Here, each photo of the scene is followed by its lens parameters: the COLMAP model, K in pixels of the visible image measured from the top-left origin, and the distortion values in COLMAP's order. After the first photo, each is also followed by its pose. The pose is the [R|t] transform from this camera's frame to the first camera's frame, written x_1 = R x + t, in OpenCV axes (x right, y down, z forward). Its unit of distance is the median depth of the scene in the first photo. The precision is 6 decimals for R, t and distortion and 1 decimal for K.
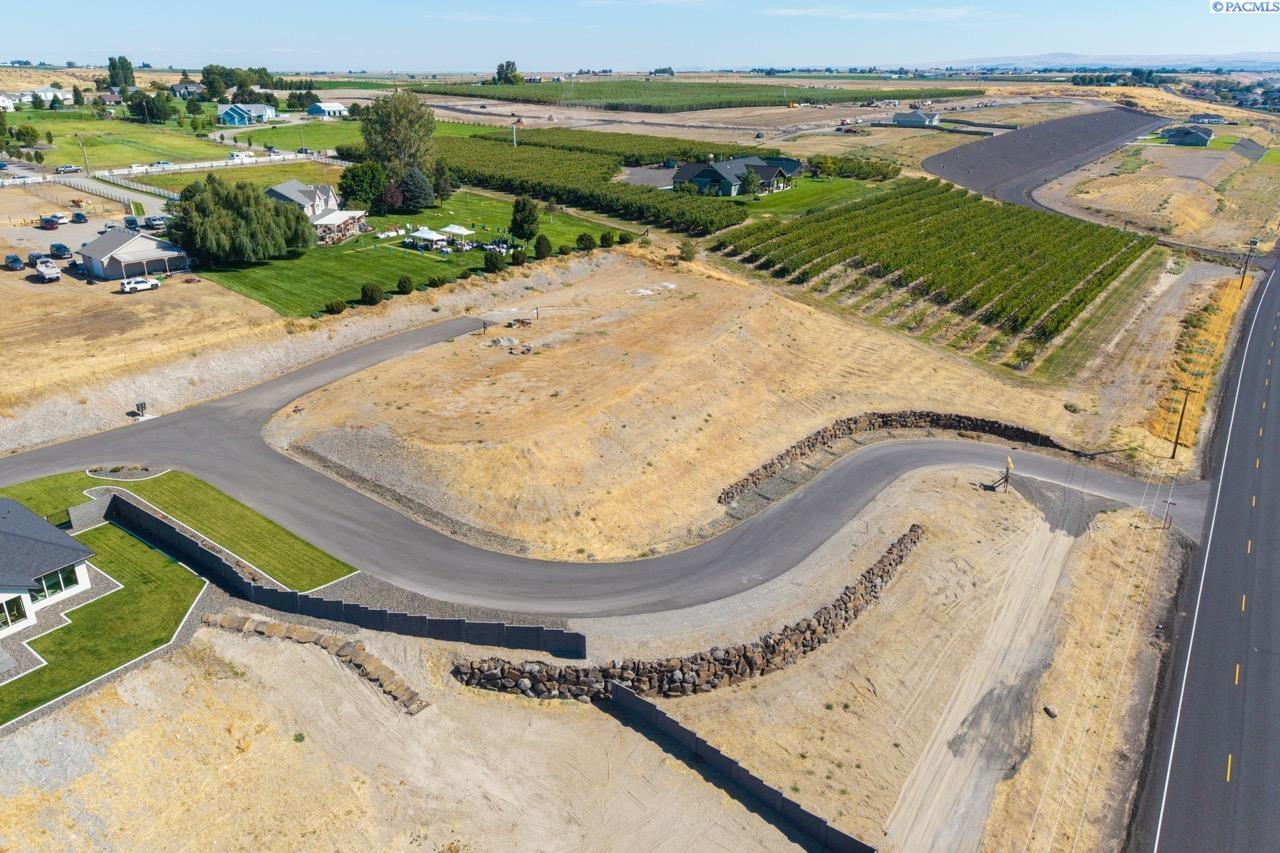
lens RADIAL K [[845.0, 0, 636.4], [0, 845.0, 391.8], [0, 0, 1]] dist [0.039421, -0.045931]
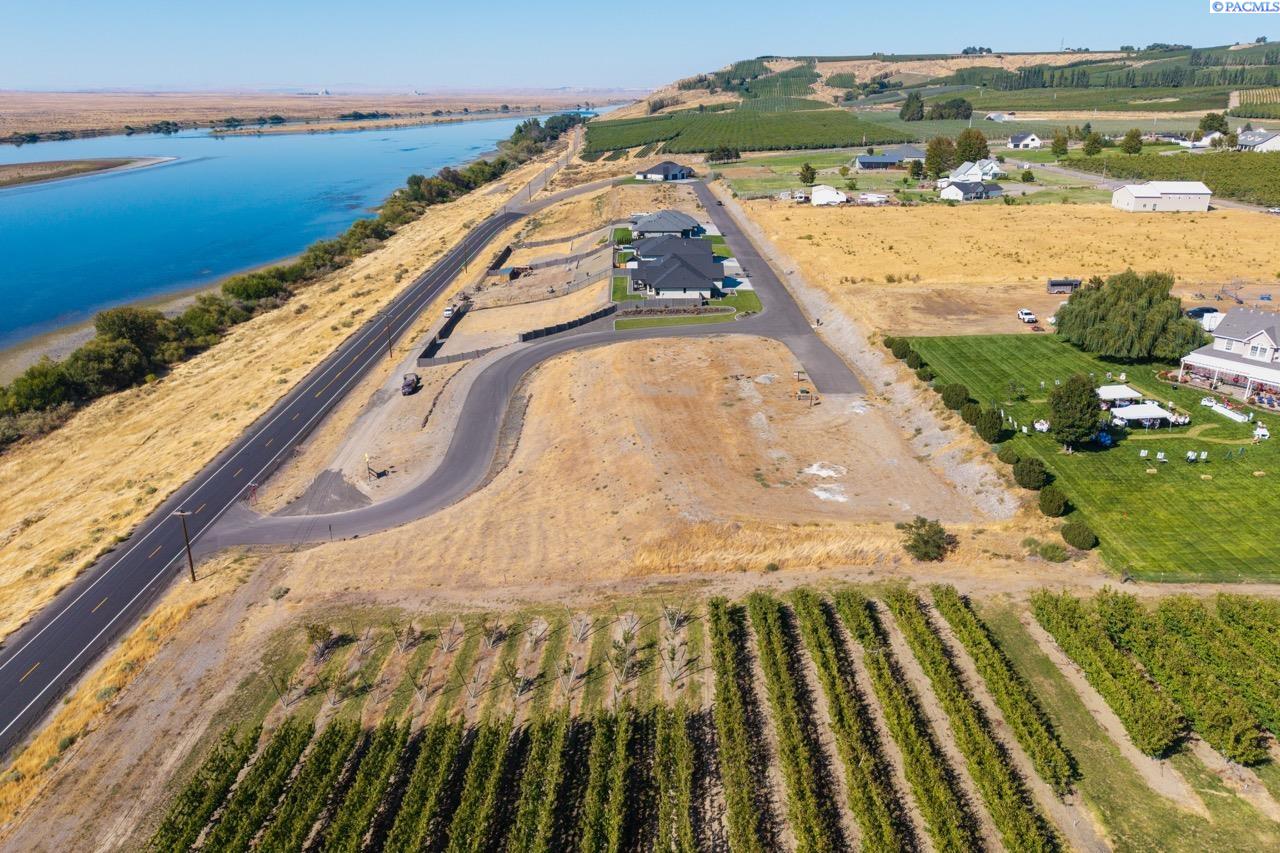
lens RADIAL K [[843.2, 0, 634.5], [0, 843.2, 424.8], [0, 0, 1]] dist [0.022349, -0.023618]
pose [[-0.811671, 0.217561, -0.542087, 0.663985], [-0.202166, 0.766057, 0.610153, -0.702974], [0.548014, 0.604834, -0.577802, 1.616493]]
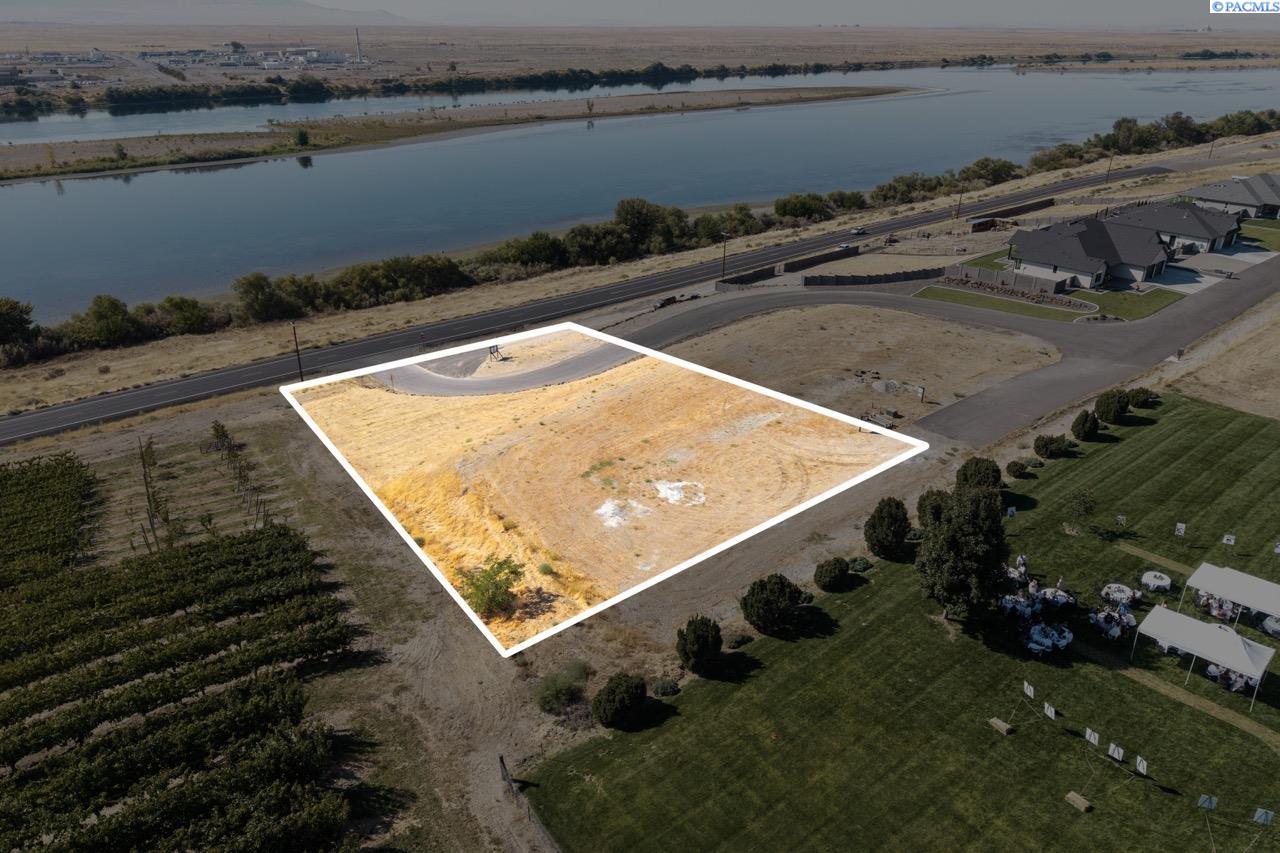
lens RADIAL K [[858.1, 0, 632.3], [0, 858.1, 428.9], [0, 0, 1]] dist [0.021293, -0.020366]
pose [[-0.968284, -0.104451, 0.226974, -0.104342], [0.088776, 0.705321, 0.703307, -0.653356], [-0.233550, 0.701151, -0.673678, 1.652819]]
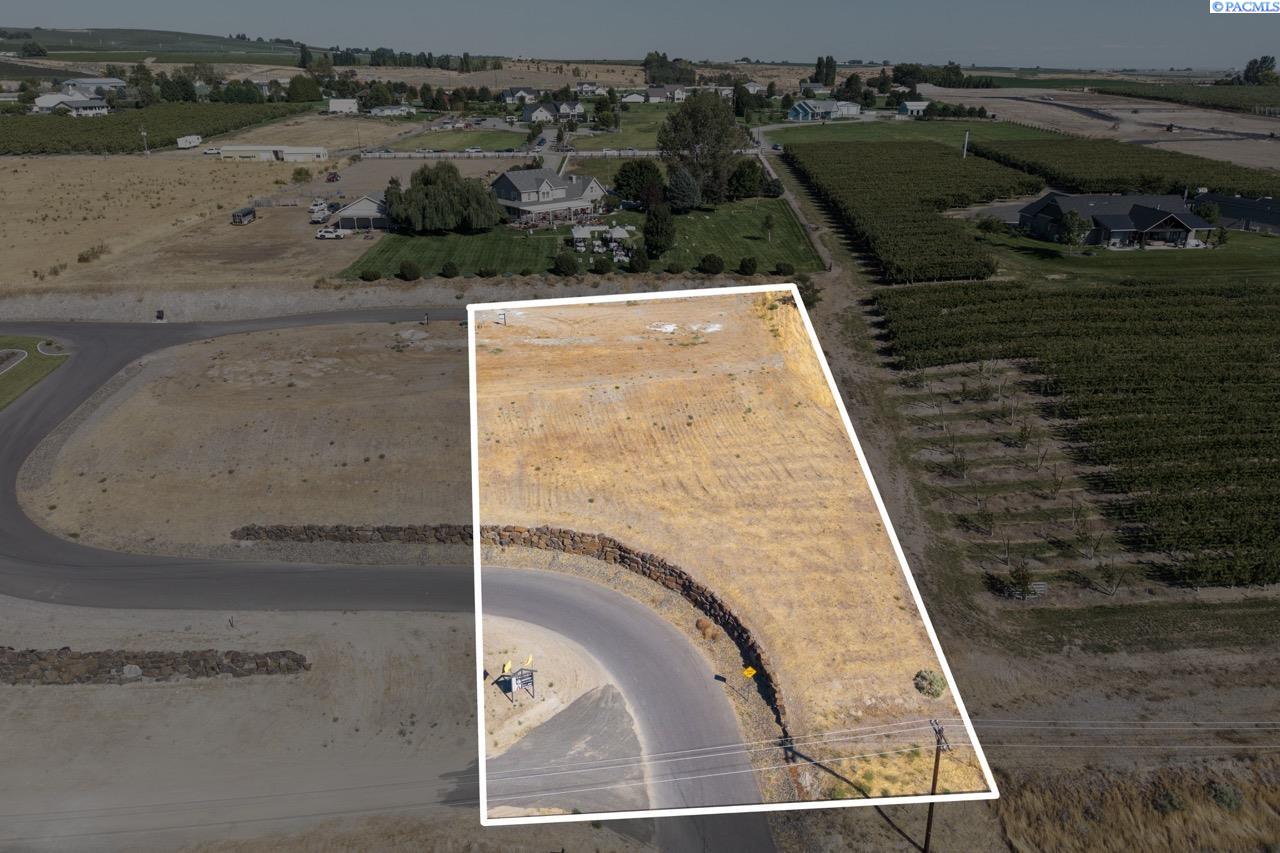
lens RADIAL K [[845.0, 0, 636.4], [0, 845.0, 391.8], [0, 0, 1]] dist [0.039421, -0.045931]
pose [[0.662651, 0.267828, -0.699401, 0.743076], [-0.266022, 0.957144, 0.114484, -0.179247], [0.700090, 0.110193, 0.705501, 0.469768]]
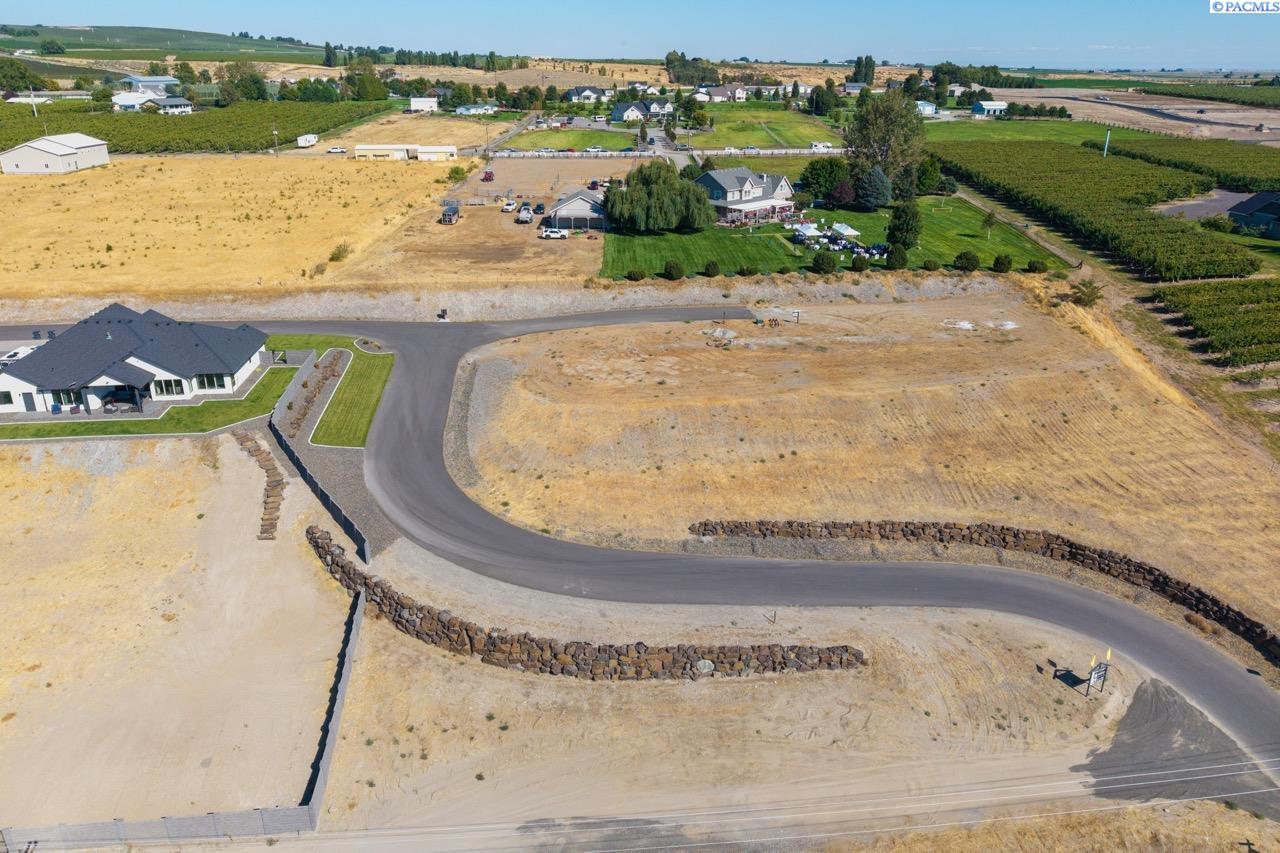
lens RADIAL K [[845.0, 0, 636.4], [0, 845.0, 391.8], [0, 0, 1]] dist [0.039421, -0.045931]
pose [[0.671043, 0.267058, -0.691651, 0.492643], [-0.265426, 0.957578, 0.112219, -0.077012], [0.692279, 0.108278, 0.713461, 0.202545]]
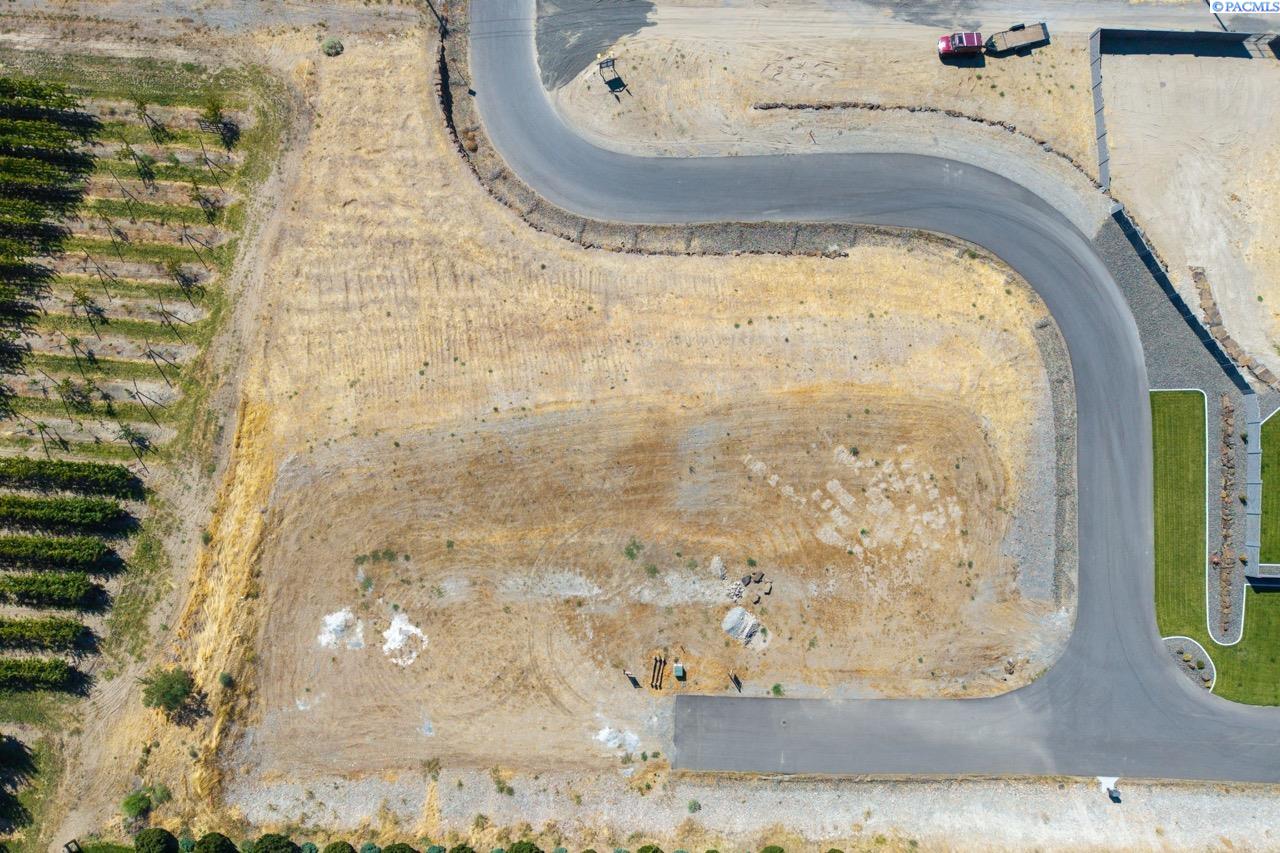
lens RADIAL K [[835.1, 0, 640.1], [0, 835.1, 493.9], [0, 0, 1]] dist [0.021770, -0.018538]
pose [[-0.559608, -0.828644, -0.013710, 0.005812], [0.275341, -0.201498, 0.939992, -0.762282], [-0.781682, 0.522252, 0.340920, 0.740940]]
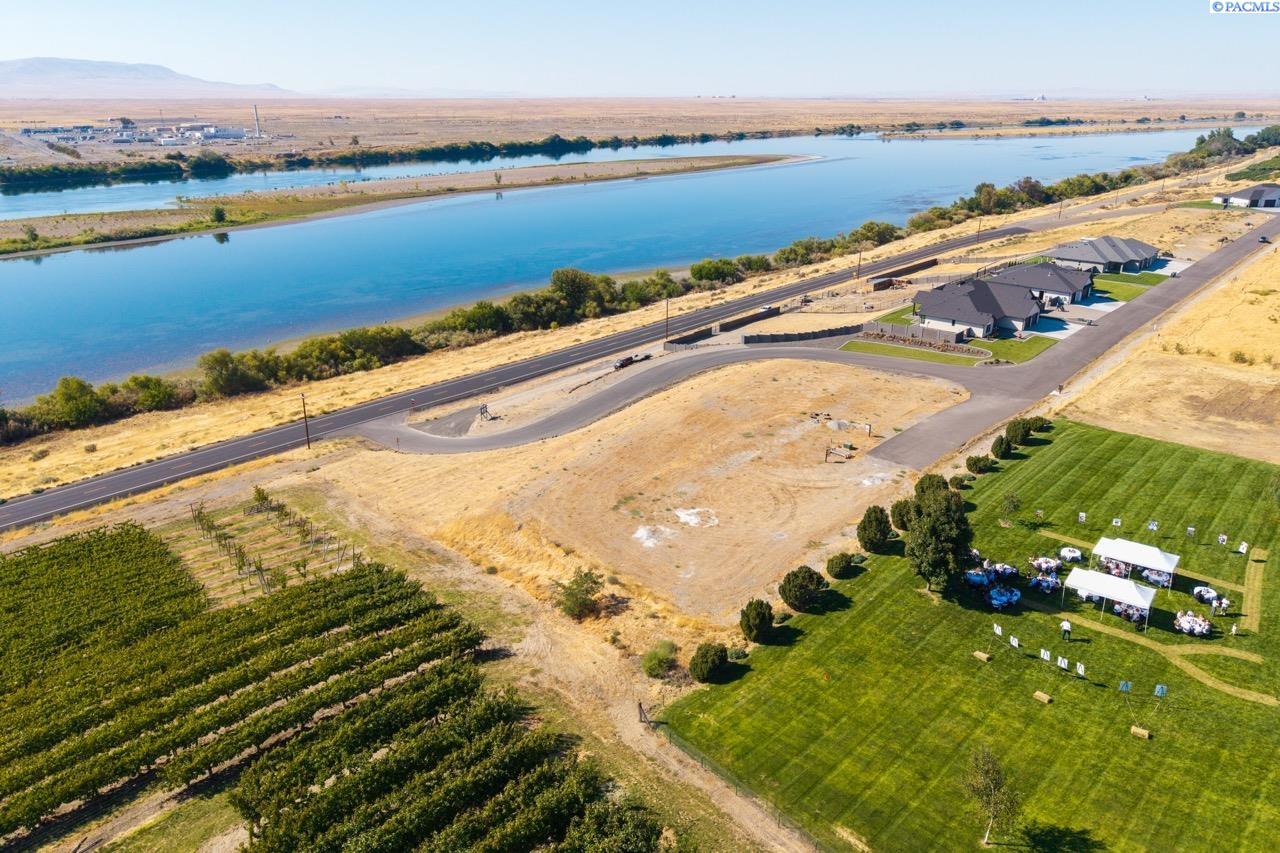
lens RADIAL K [[852.5, 0, 631.9], [0, 852.5, 404.3], [0, 0, 1]] dist [0.034695, -0.046682]
pose [[-0.991375, -0.038198, 0.125367, -0.030889], [0.051768, 0.764660, 0.642351, -0.756521], [-0.120400, 0.643301, -0.756087, 1.784446]]
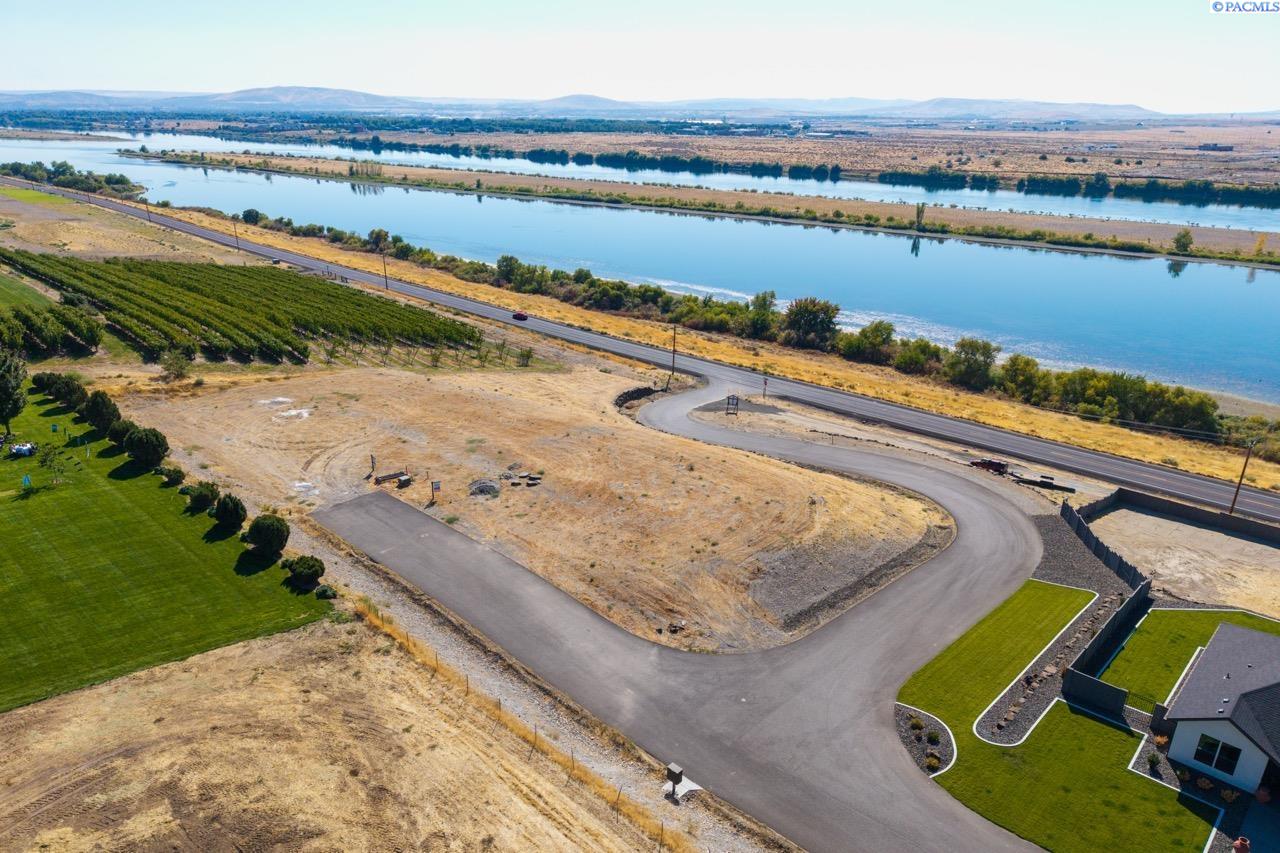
lens RADIAL K [[868.4, 0, 640.0], [0, 868.4, 426.5], [0, 0, 1]] dist [0.008880, -0.000141]
pose [[0.131930, -0.329410, 0.934925, -0.812063], [0.336482, 0.902050, 0.270345, -0.260049], [-0.932402, 0.278919, 0.229848, 0.676703]]
